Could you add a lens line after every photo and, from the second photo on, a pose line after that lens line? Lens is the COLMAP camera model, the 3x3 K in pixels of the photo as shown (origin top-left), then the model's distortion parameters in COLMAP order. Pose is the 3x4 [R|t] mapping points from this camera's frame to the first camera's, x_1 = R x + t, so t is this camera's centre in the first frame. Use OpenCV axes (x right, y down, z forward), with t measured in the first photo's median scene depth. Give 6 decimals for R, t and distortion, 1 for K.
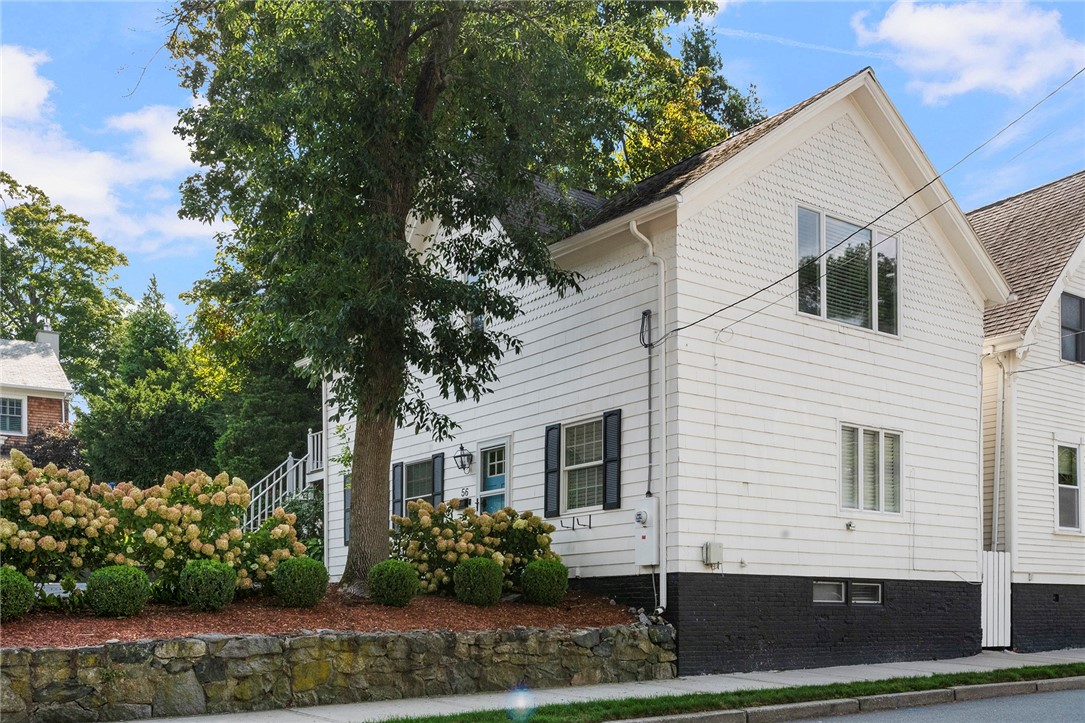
lens RADIAL K [[1091.9, 0, 542.2], [0, 1091.9, 349.2], [0, 0, 1]] dist [0.019111, -0.012096]
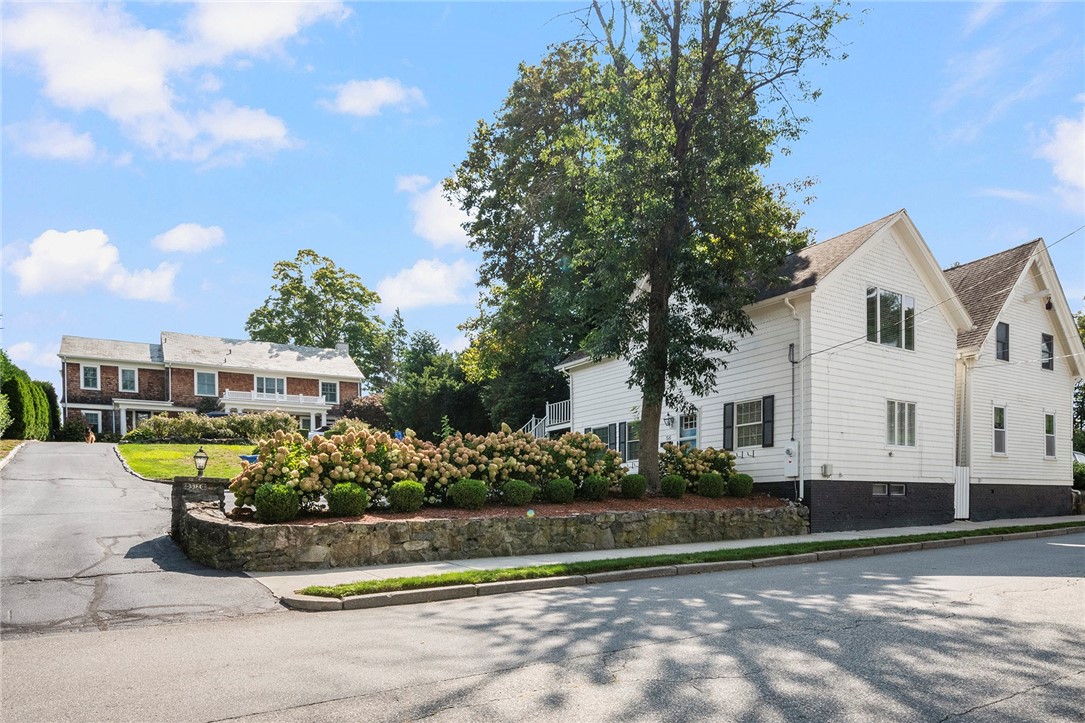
lens RADIAL K [[690.5, 0, 542.5], [0, 690.5, 361.5], [0, 0, 1]] dist [-0.002808, -0.000518]
pose [[0.997581, -0.019564, -0.066702, -0.243741], [0.021630, 0.999304, 0.030388, -0.047505], [0.066061, -0.031758, 0.997310, -0.219662]]
